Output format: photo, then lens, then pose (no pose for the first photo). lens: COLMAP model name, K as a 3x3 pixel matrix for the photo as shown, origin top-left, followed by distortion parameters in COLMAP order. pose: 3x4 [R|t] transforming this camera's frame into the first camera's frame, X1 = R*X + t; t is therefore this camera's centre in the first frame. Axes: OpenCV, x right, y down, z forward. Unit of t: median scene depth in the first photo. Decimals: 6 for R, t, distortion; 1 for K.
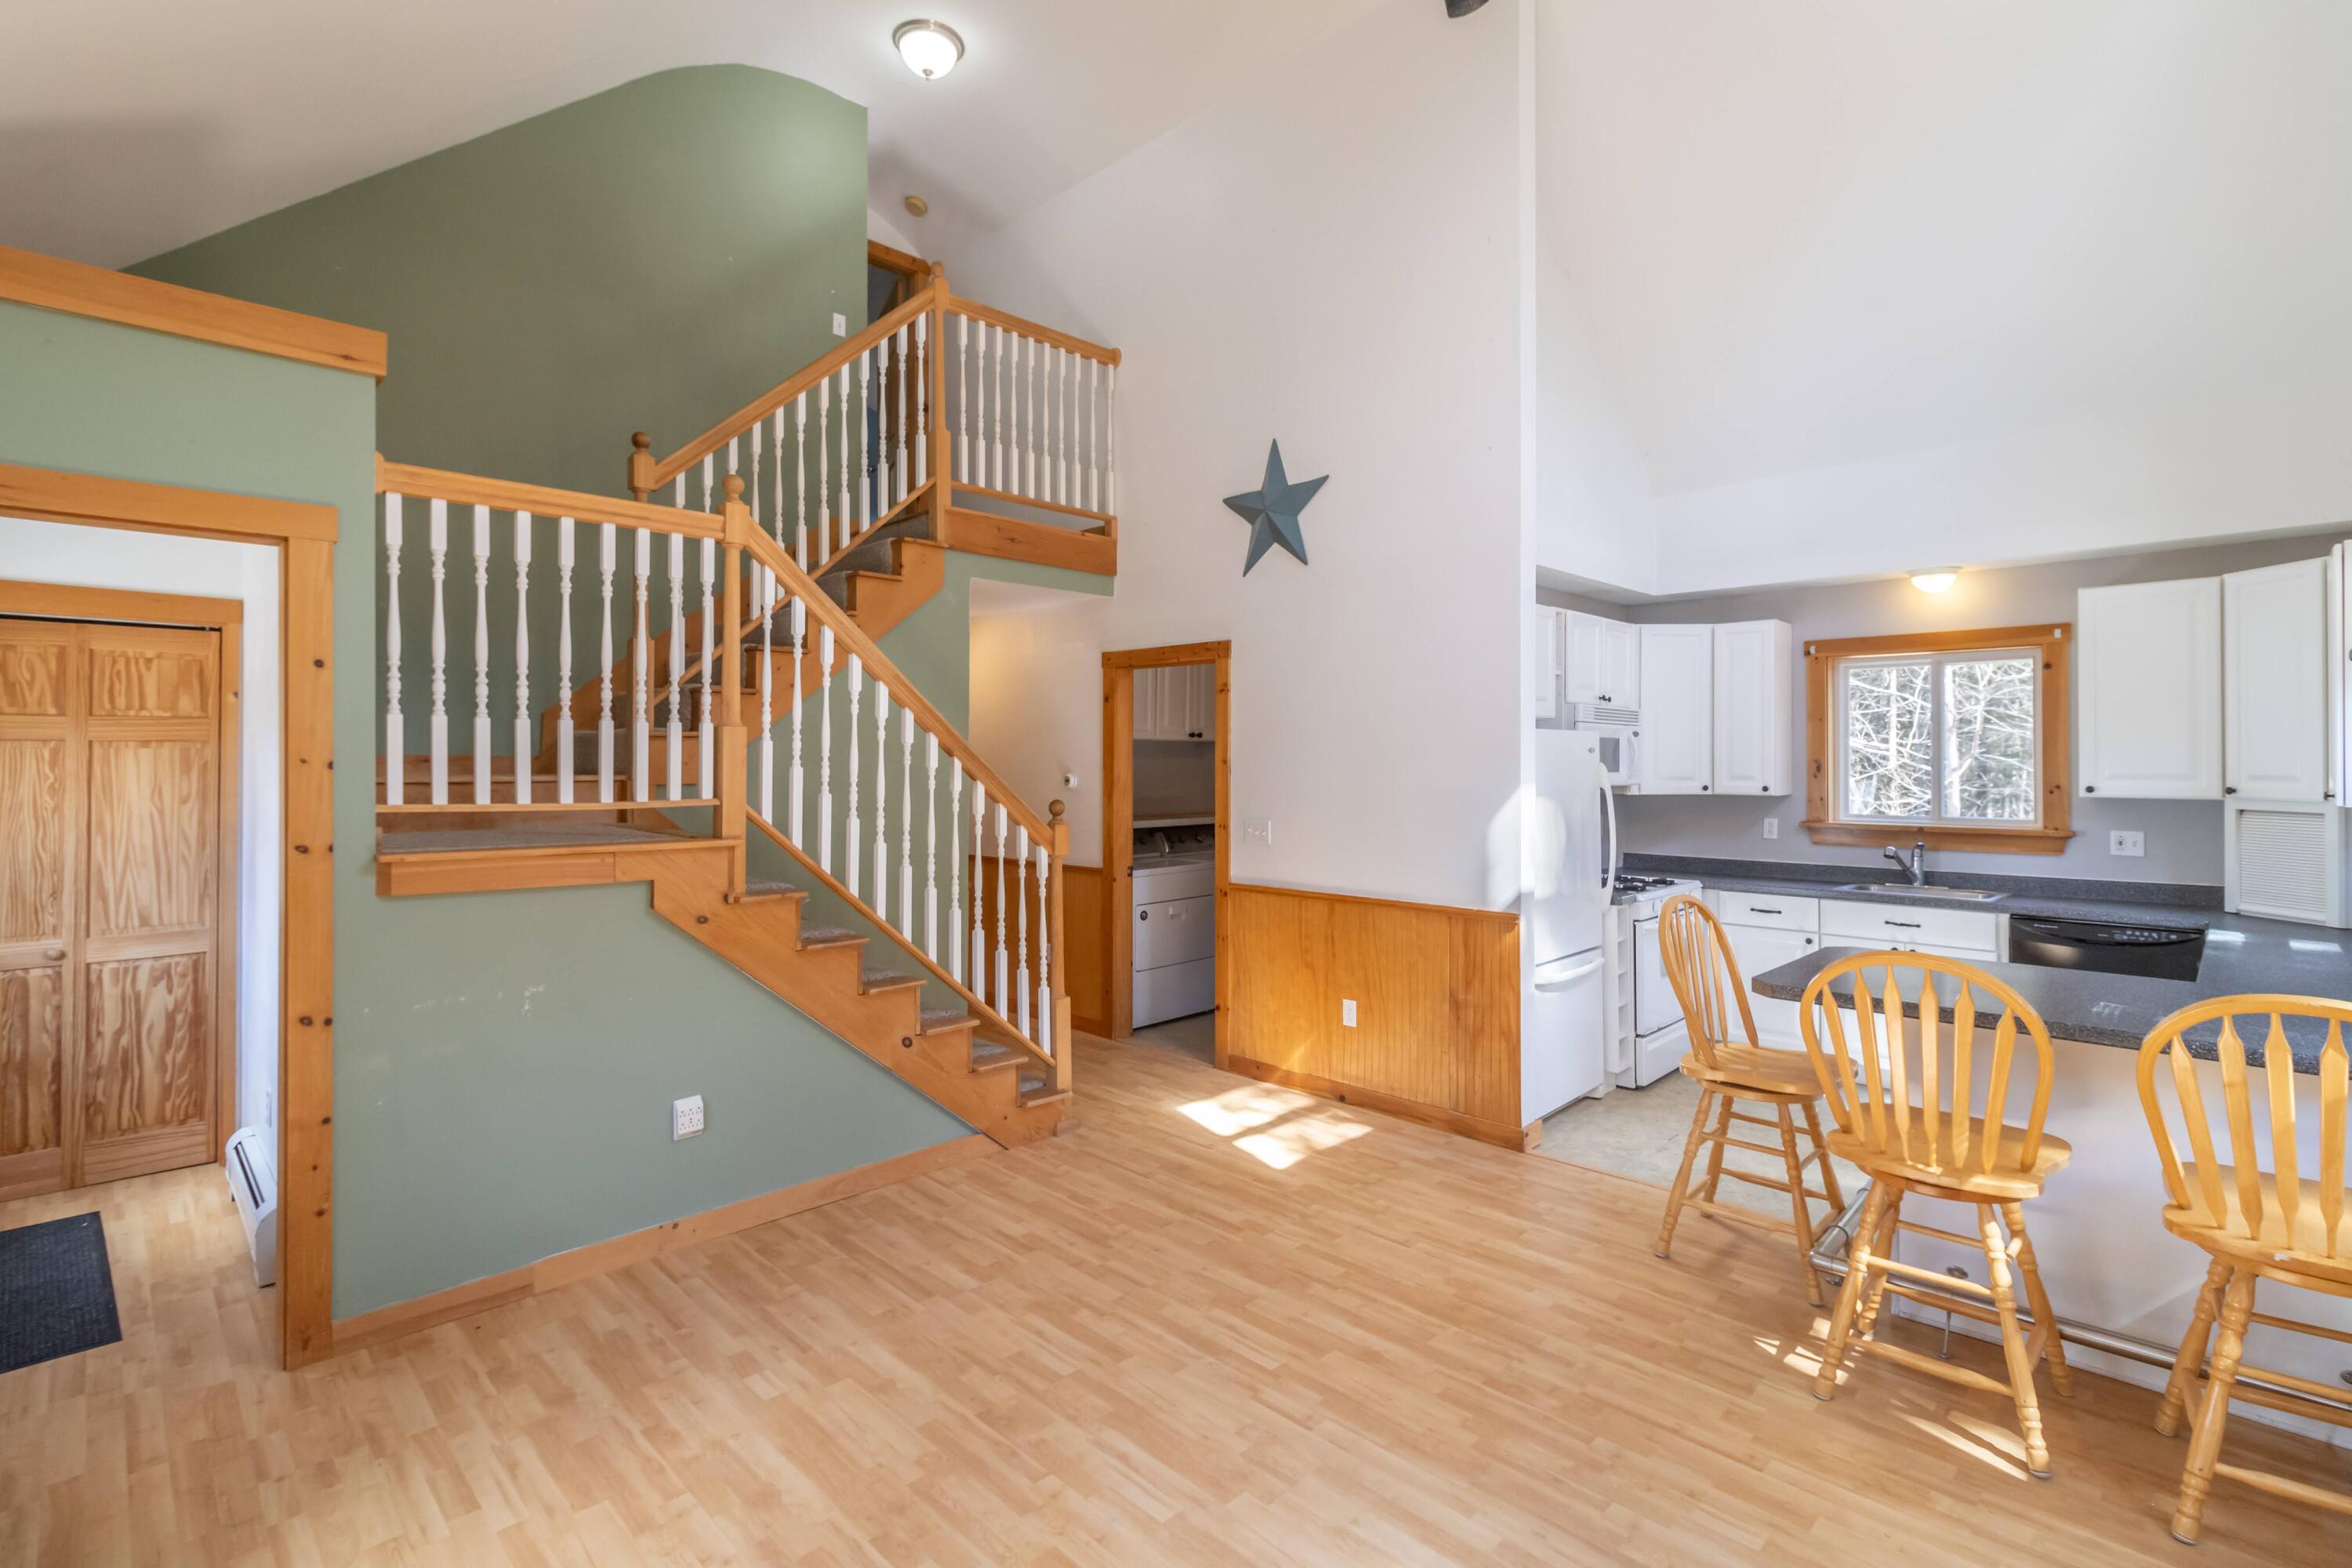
lens RADIAL K [[1098.7, 0, 1172.7], [0, 1098.7, 753.2], [0, 0, 1]] dist [0.000450, 0.000520]
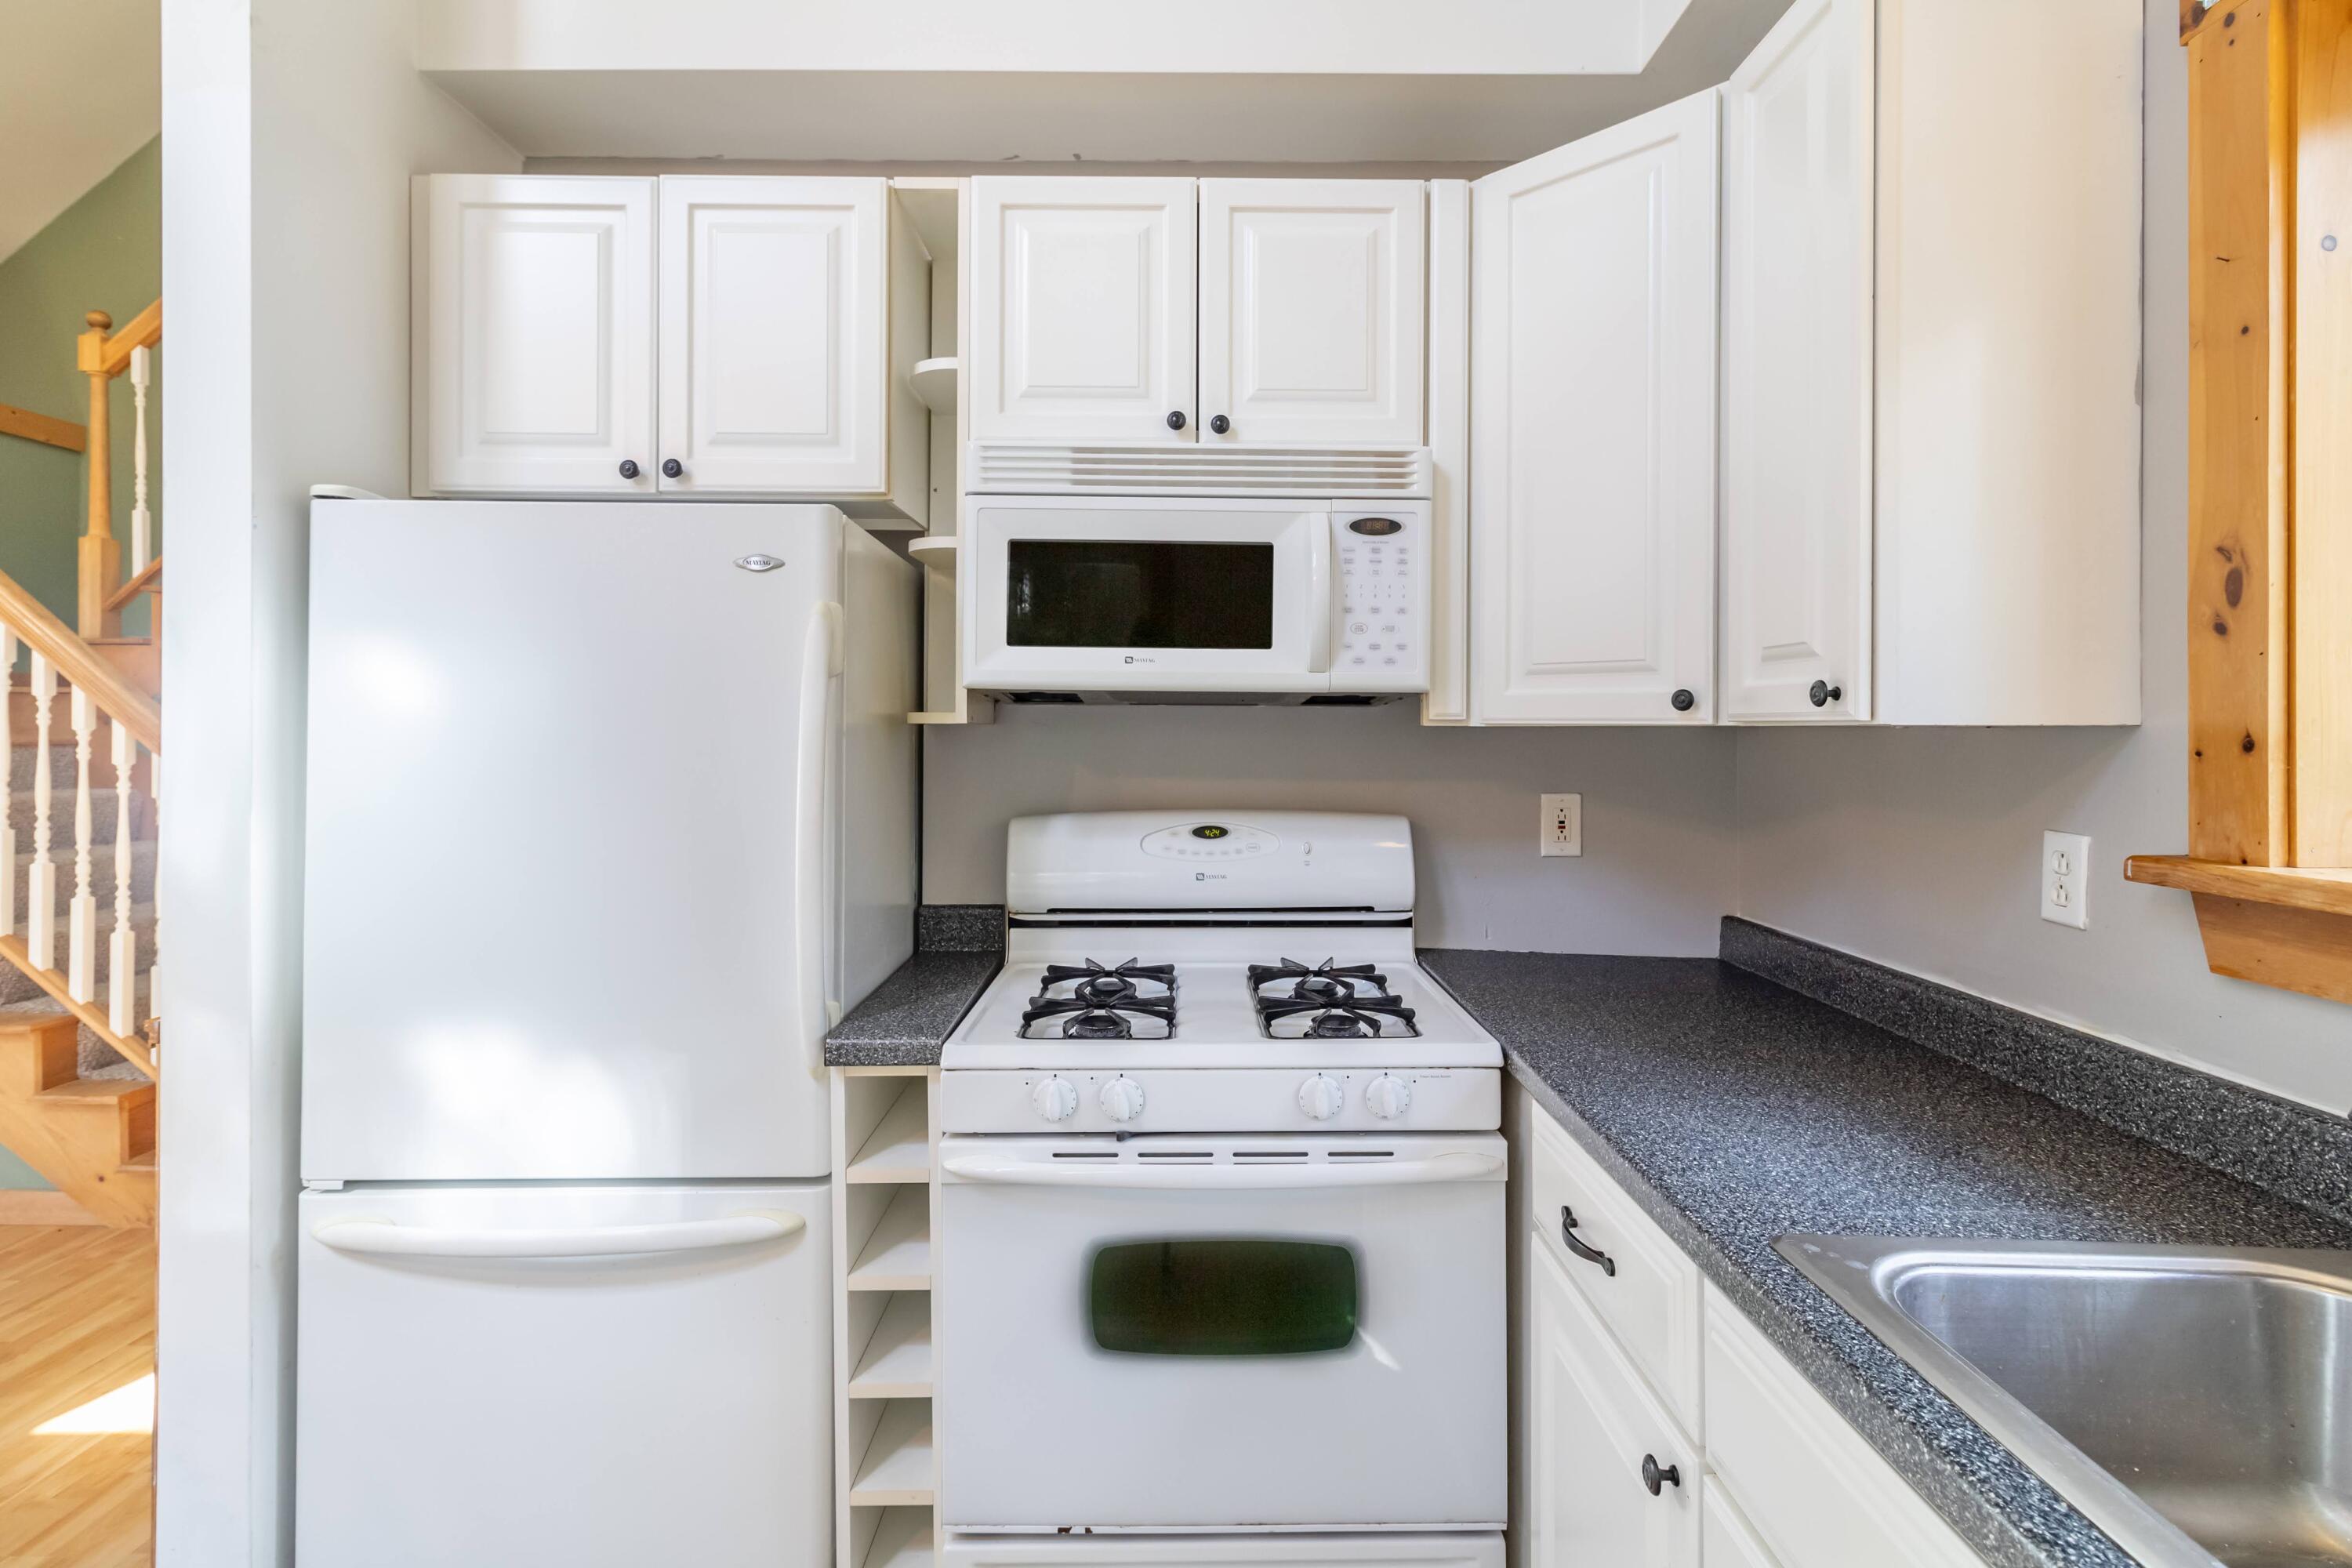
lens RADIAL K [[1098.7, 0, 1181.1], [0, 1098.7, 727.0], [0, 0, 1]] dist [0.000450, 0.000520]
pose [[0.707576, -0.000193, -0.706638, 0.636622], [-0.000606, 0.999999, -0.000879, 0.041655], [0.706637, 0.001050, 0.707575, 0.787051]]
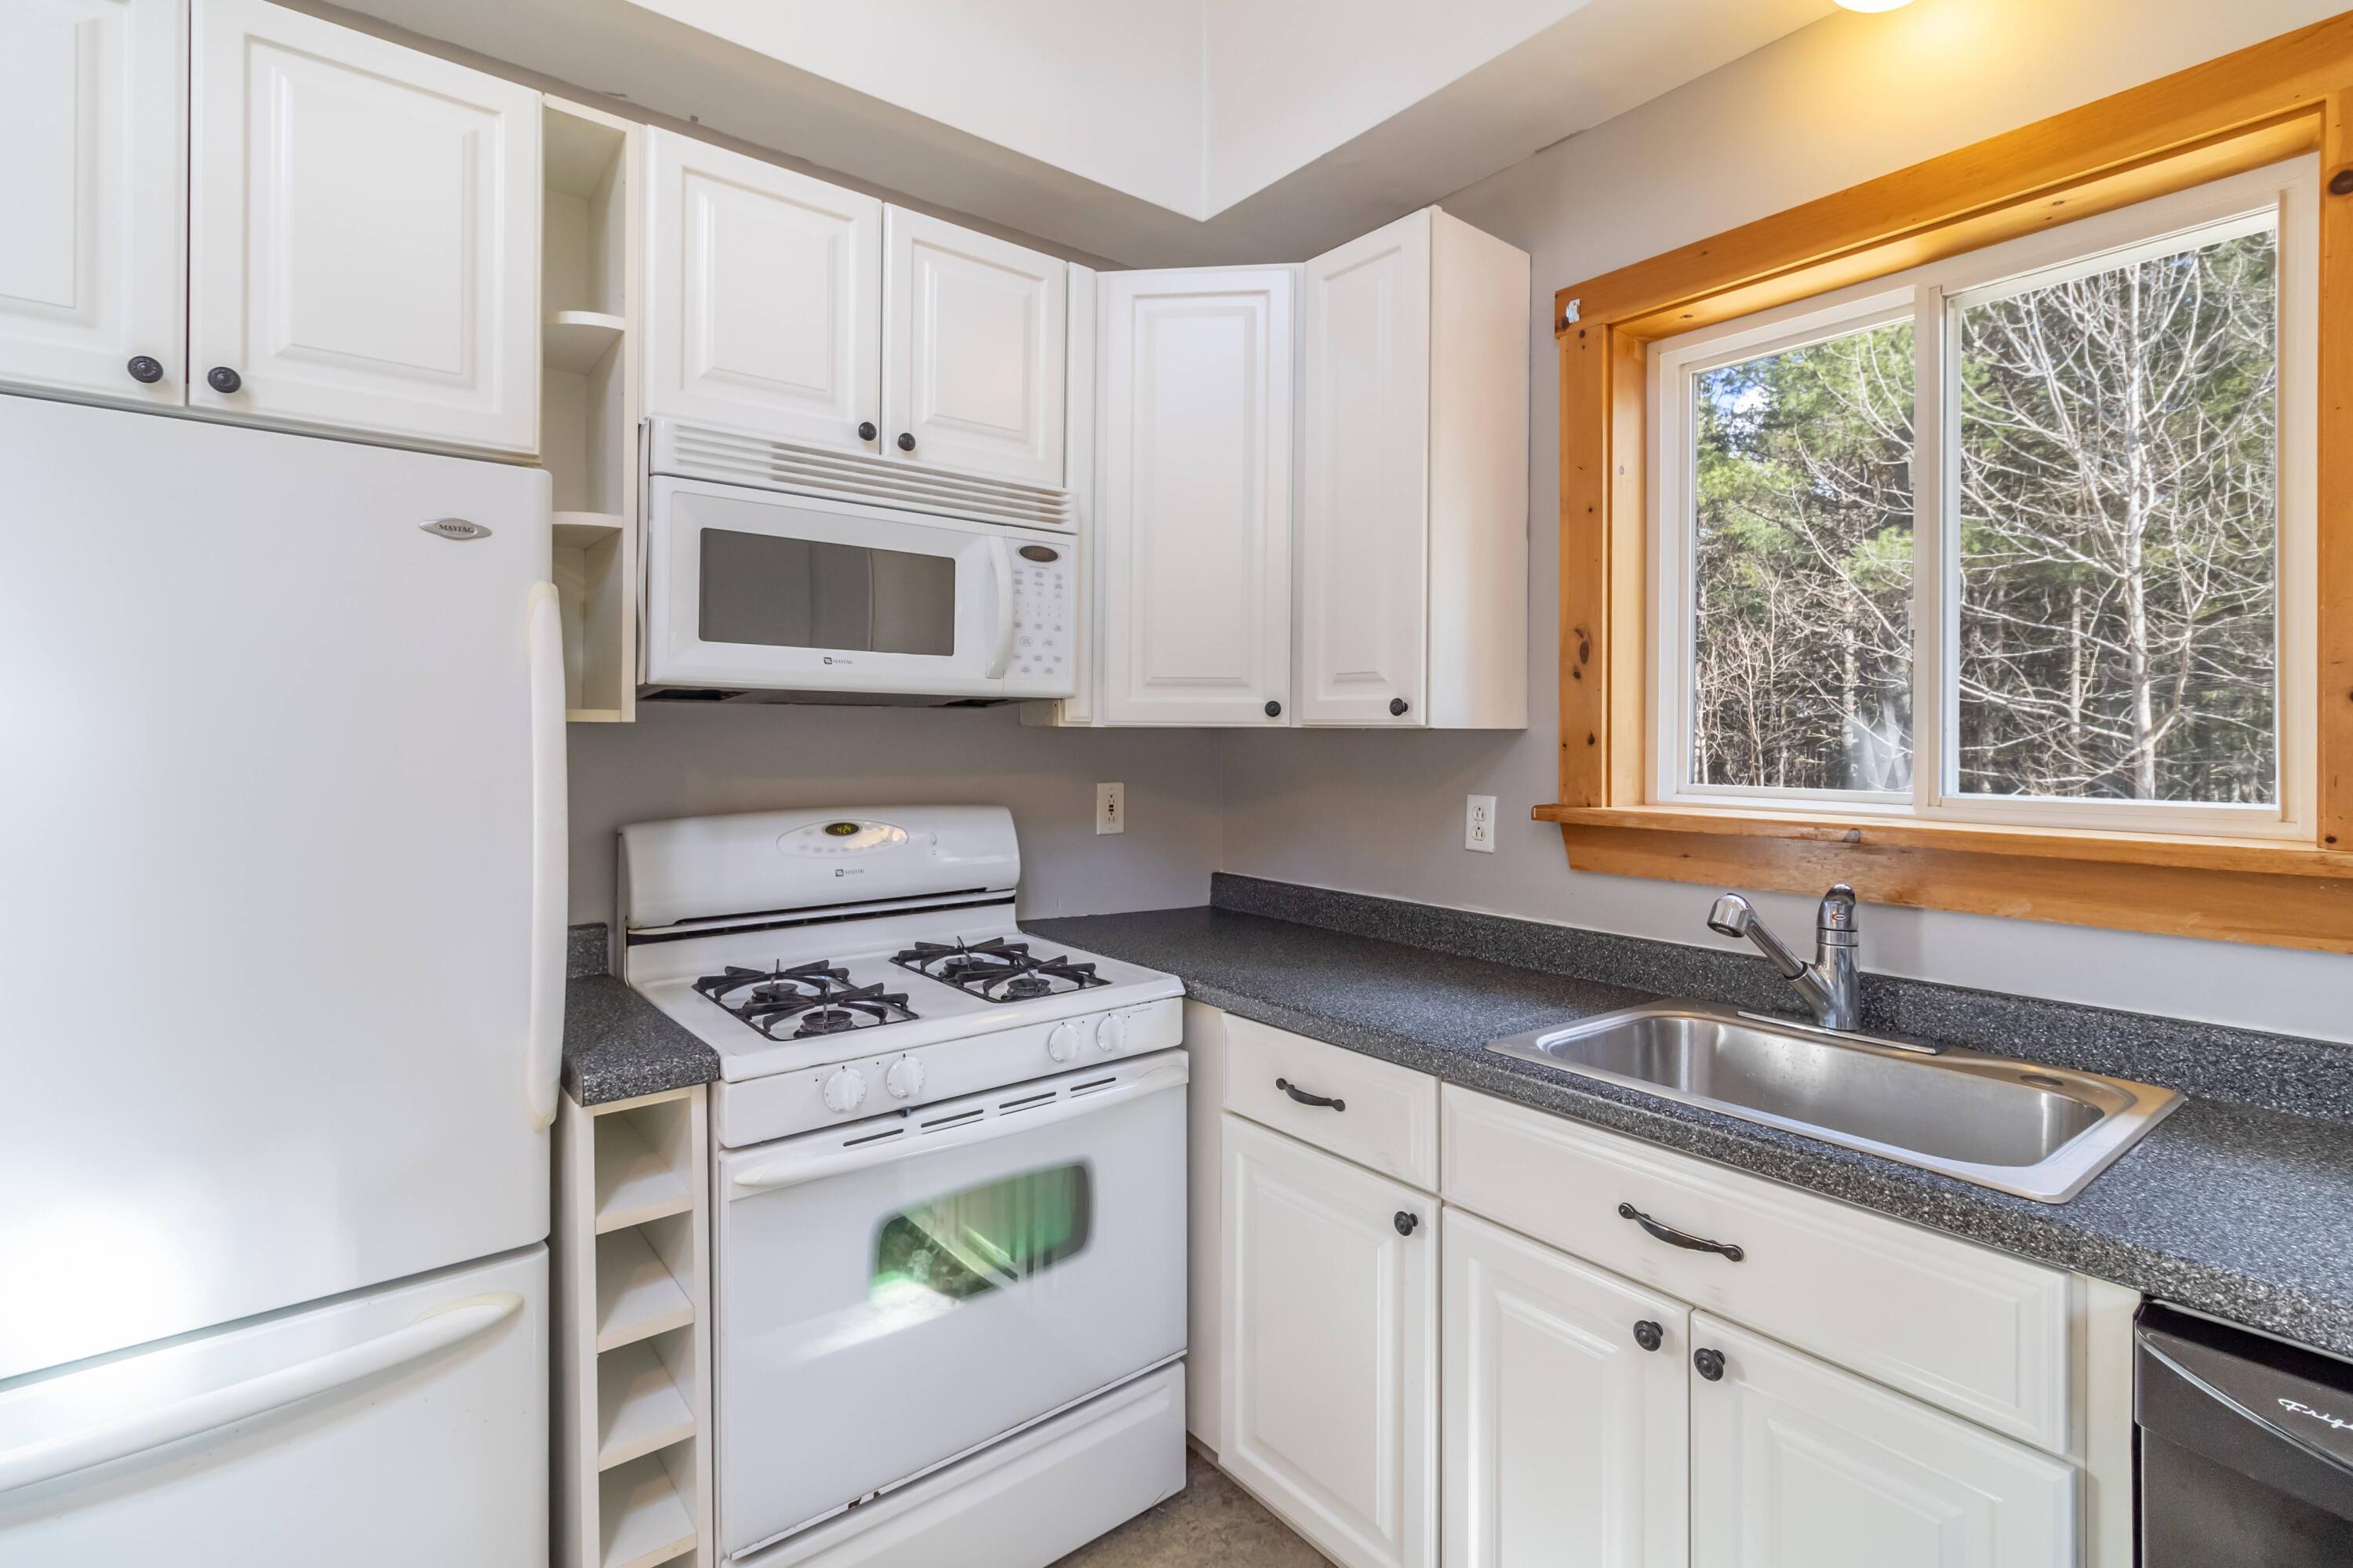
lens RADIAL K [[1099.2, 0, 1180.6], [0, 1099.2, 731.0], [0, 0, 1]] dist [0.000450, 0.000520]
pose [[0.993370, 0.005111, -0.114847, 0.538181], [-0.004904, 0.999986, 0.002087, 0.041431], [0.114856, -0.001510, 0.993381, 0.689827]]
